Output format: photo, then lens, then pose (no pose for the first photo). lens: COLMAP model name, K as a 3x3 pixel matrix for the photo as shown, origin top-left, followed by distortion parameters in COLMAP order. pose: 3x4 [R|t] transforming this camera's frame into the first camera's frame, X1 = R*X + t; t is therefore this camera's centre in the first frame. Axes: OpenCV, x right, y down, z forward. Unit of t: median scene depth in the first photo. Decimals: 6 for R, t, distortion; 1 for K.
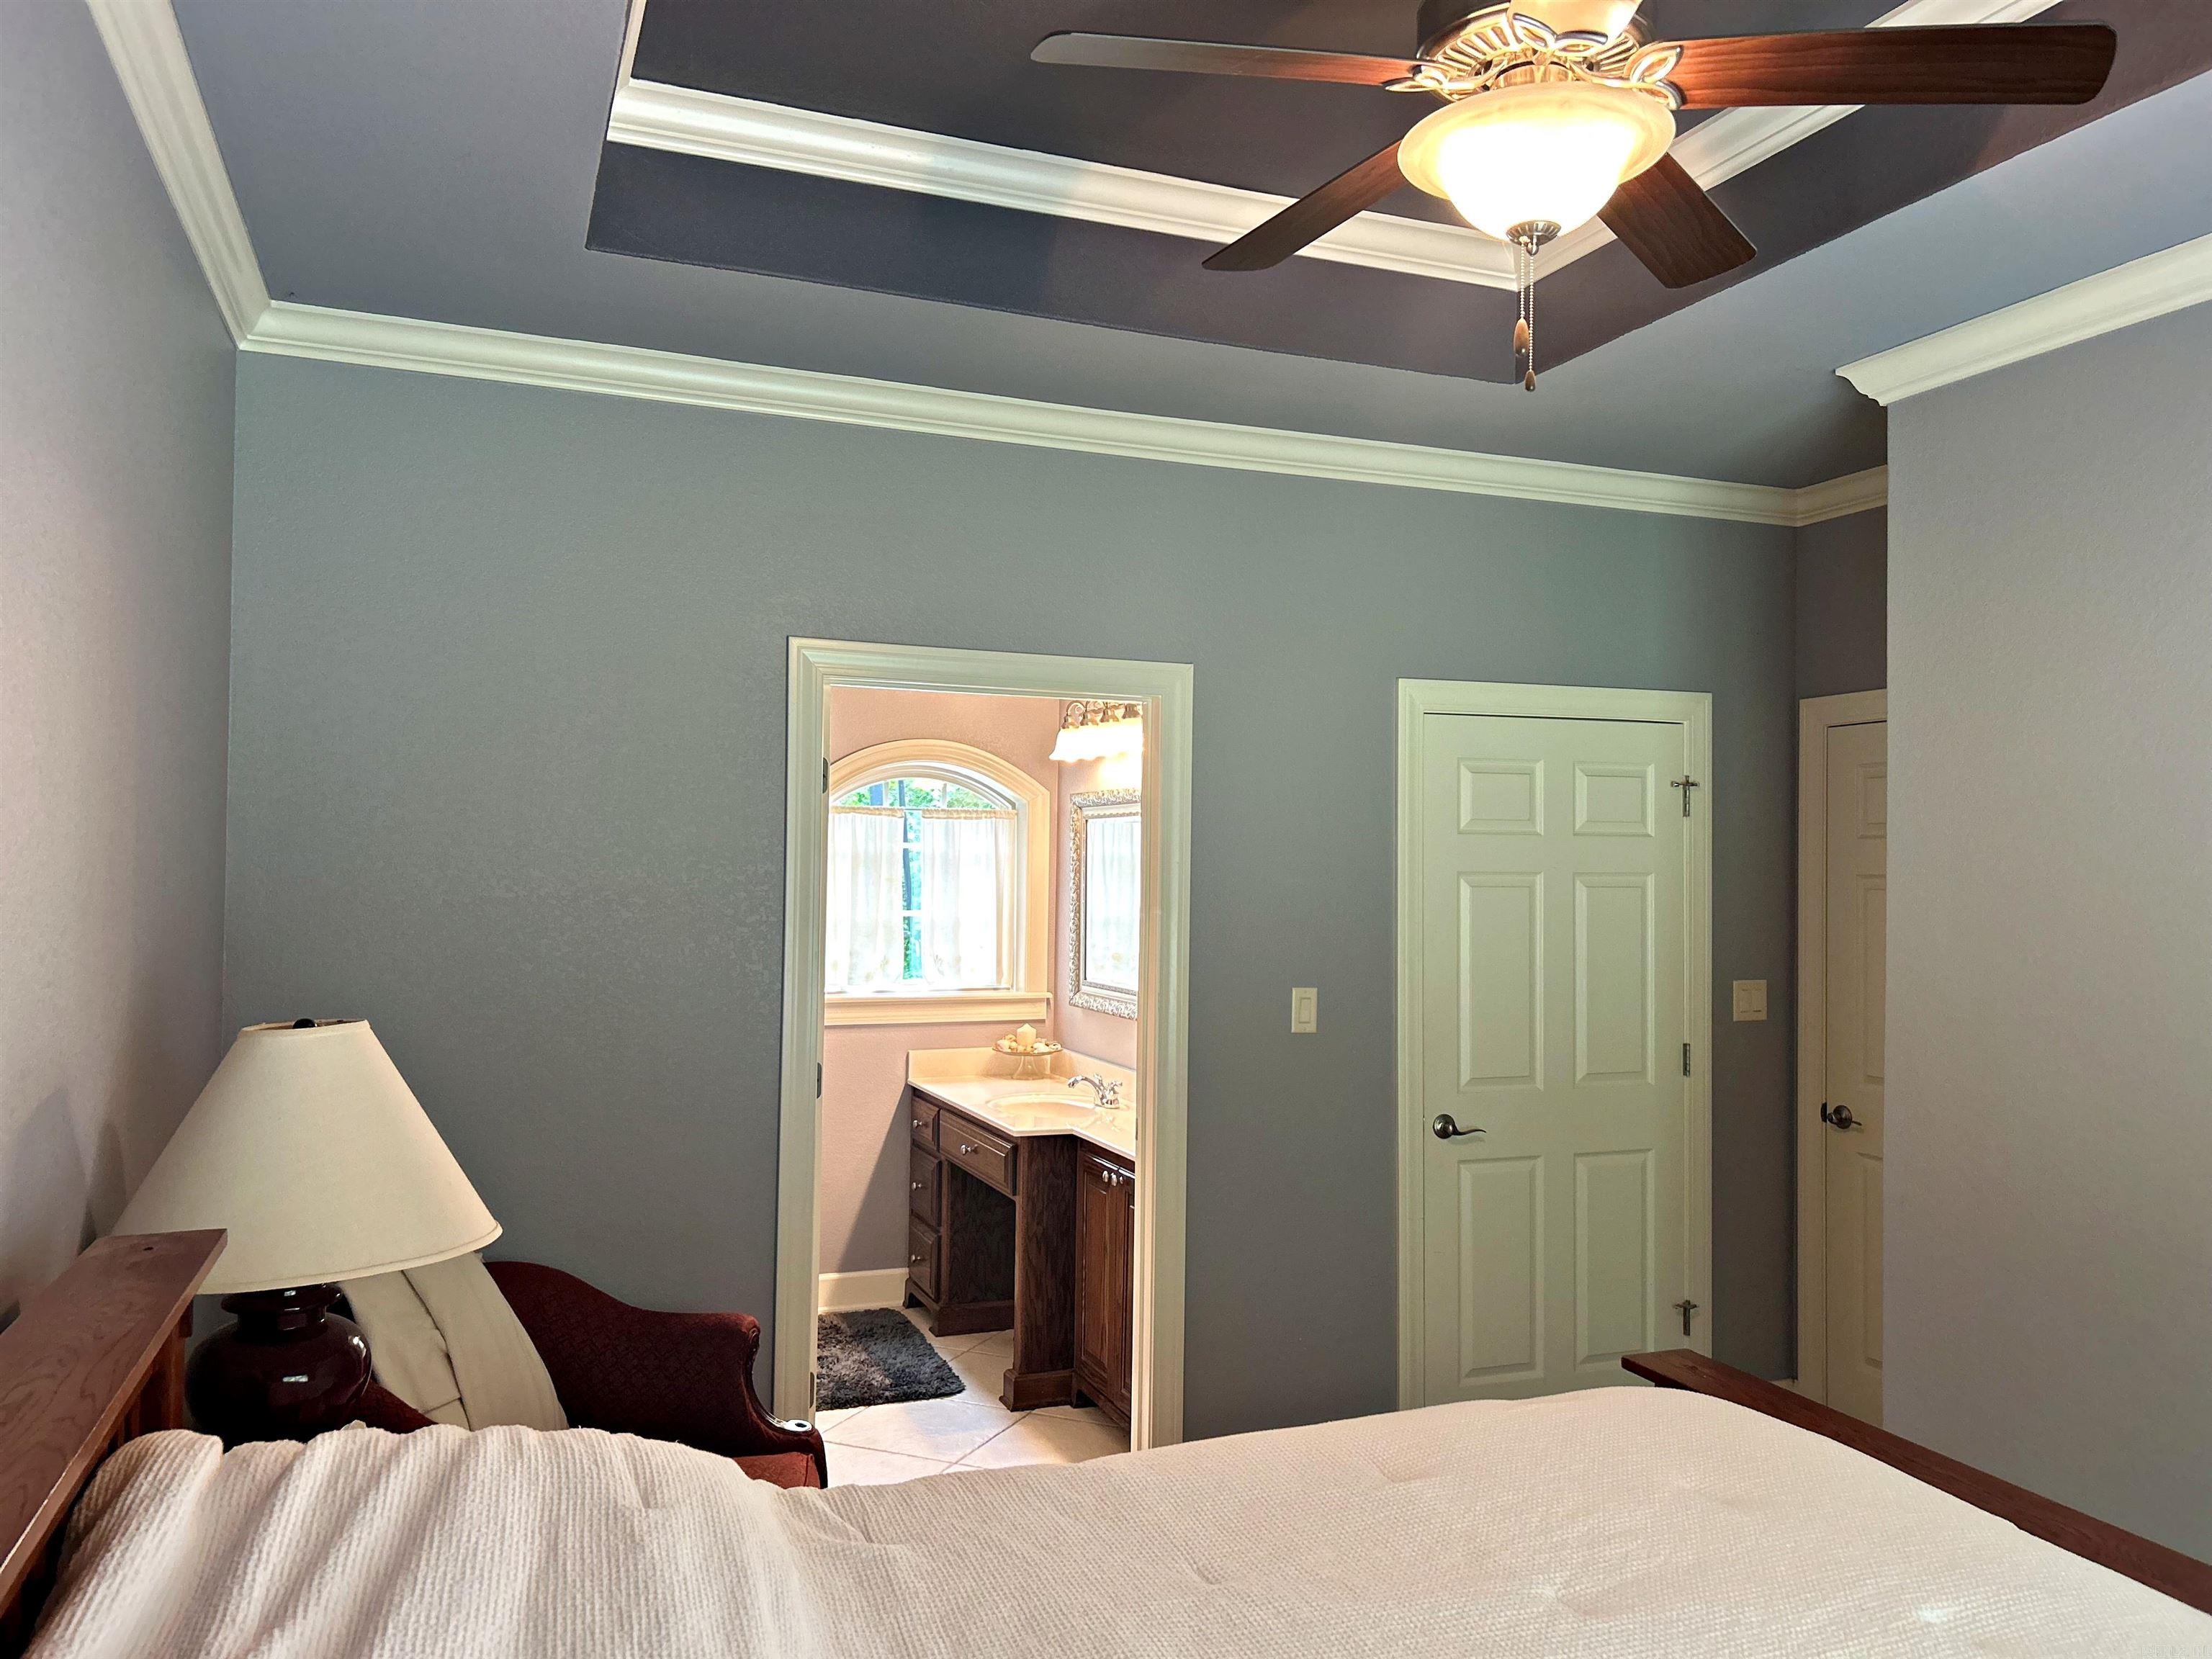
lens RADIAL K [[1660.0, 0, 1118.5], [0, 1660.0, 815.3], [0, 0, 1]] dist [0.071767, -0.081152]
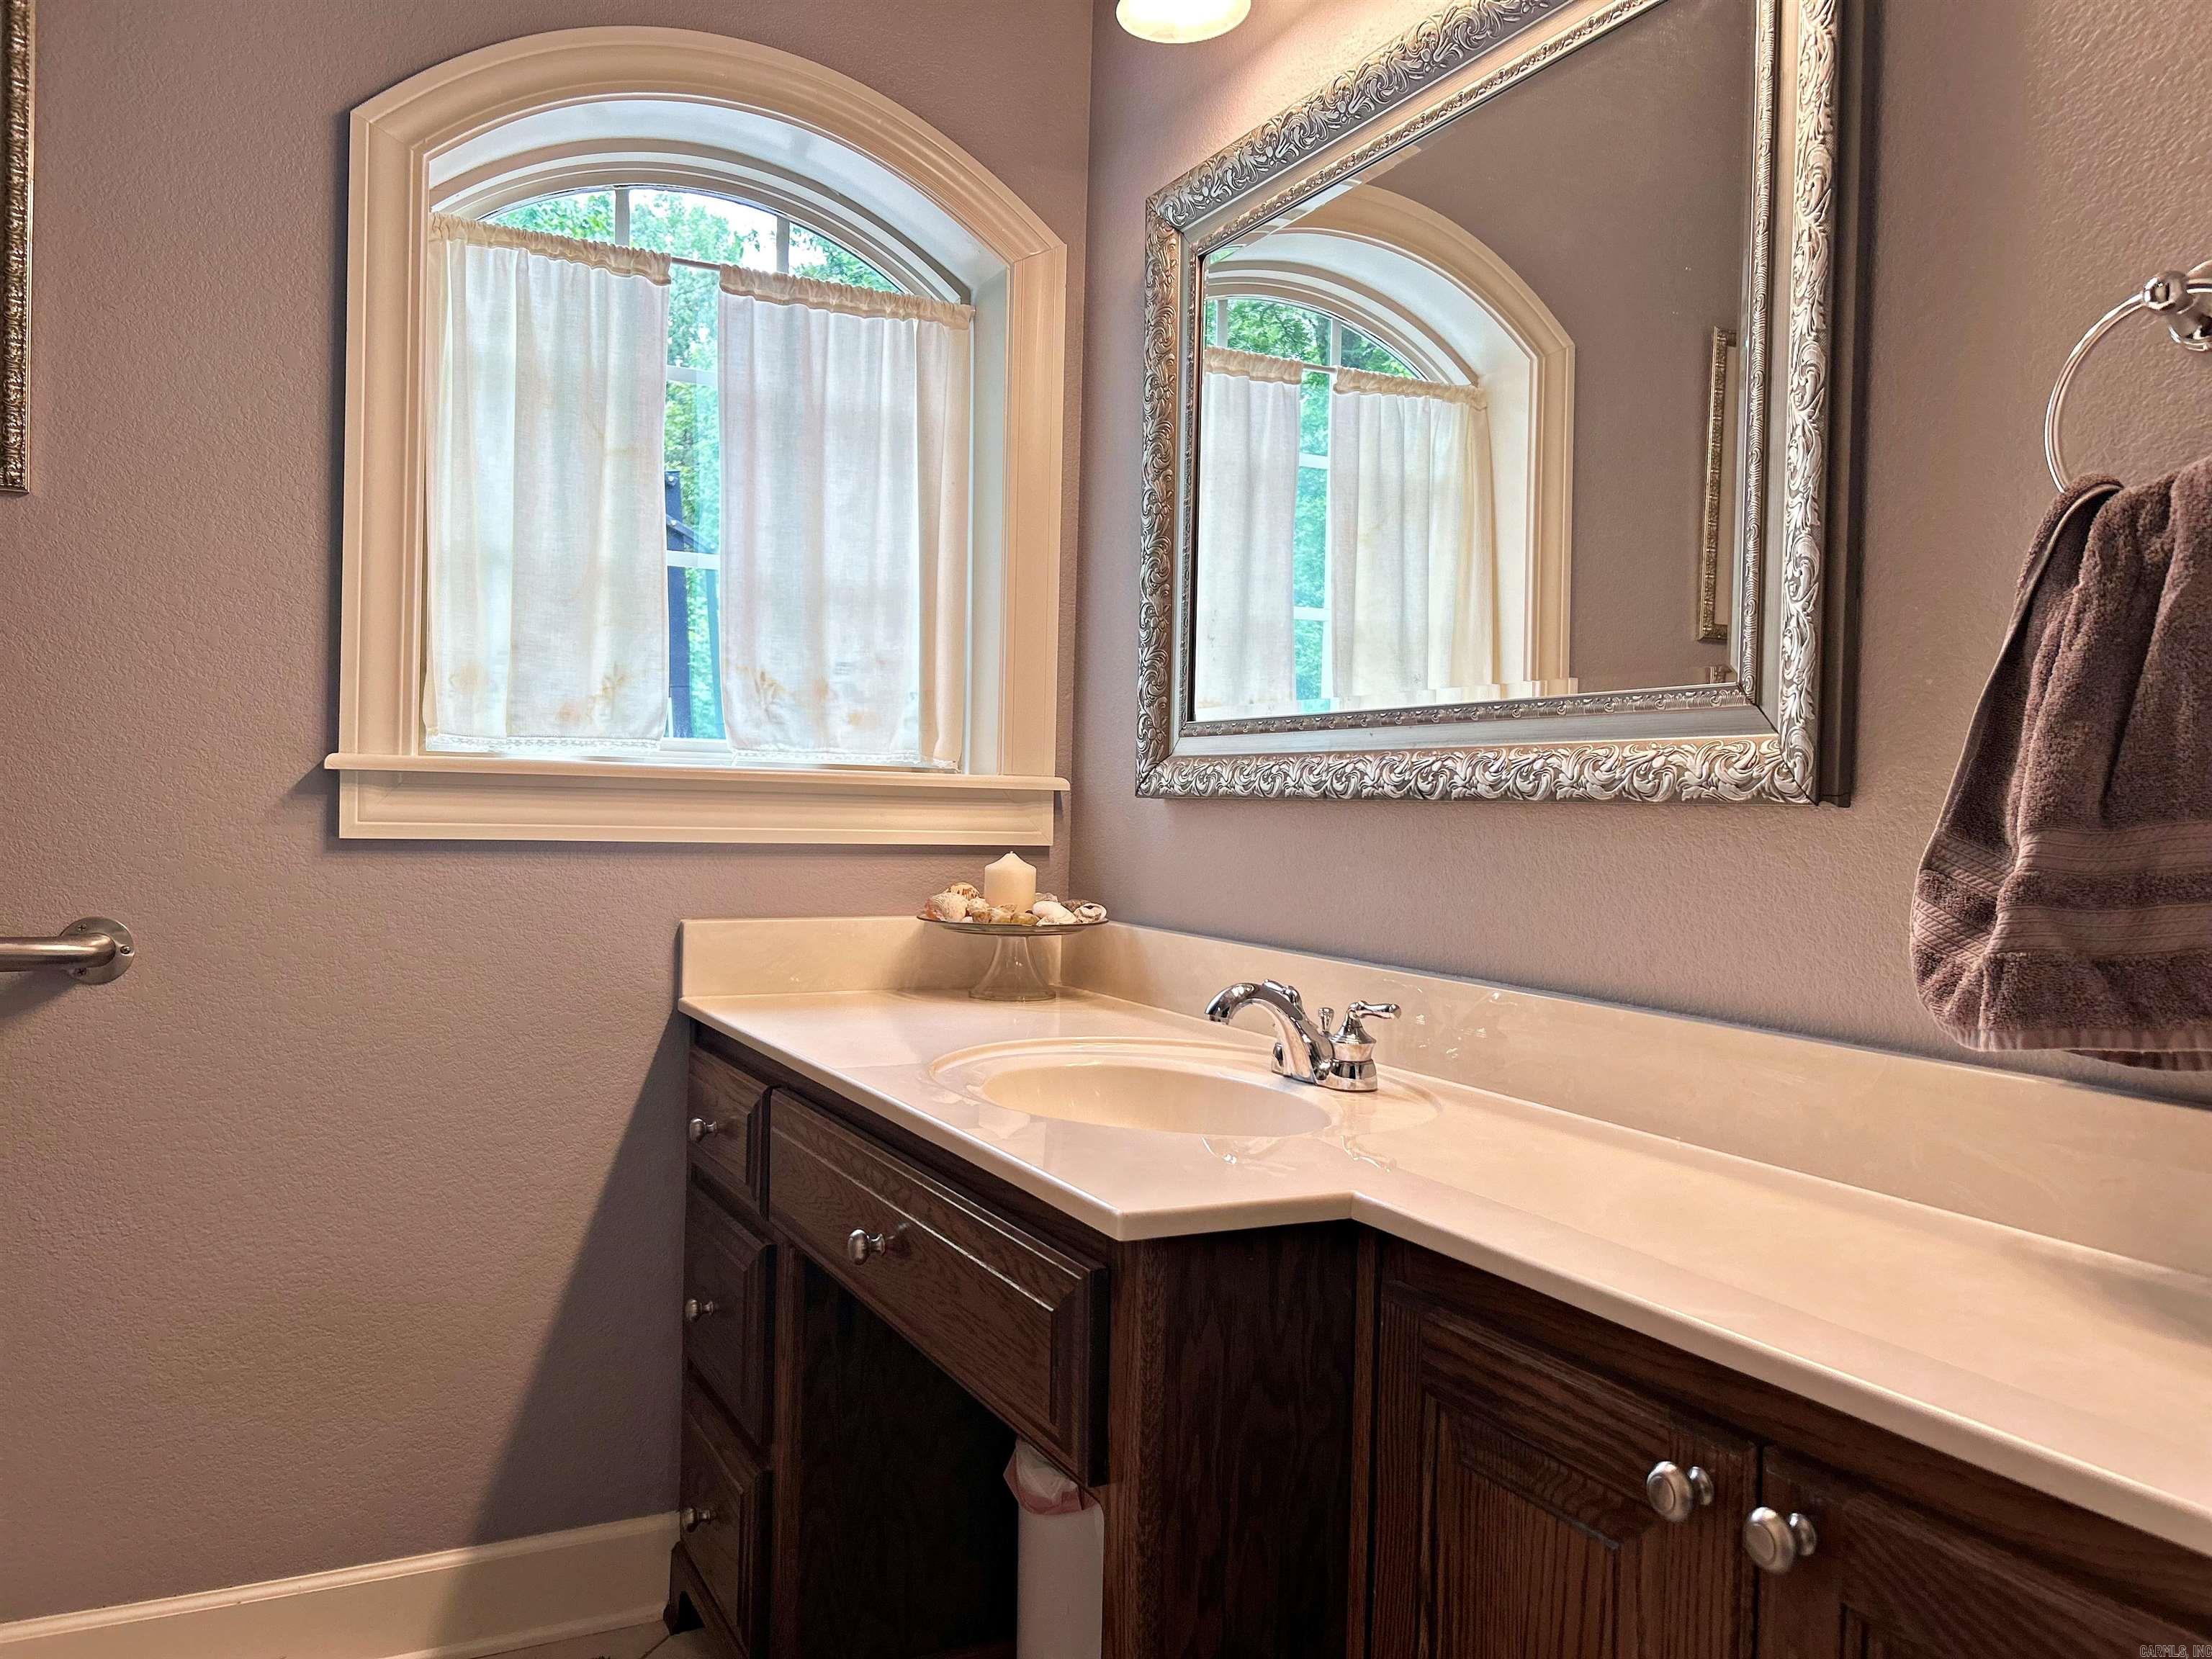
lens RADIAL K [[1660.0, 0, 1102.3], [0, 1660.0, 847.4], [0, 0, 1]] dist [0.071767, -0.081152]
pose [[0.995728, 0.009124, 0.091878, -0.069674], [-0.014365, 0.998297, 0.056545, 0.104961], [-0.091206, -0.057623, 0.994164, 0.640408]]
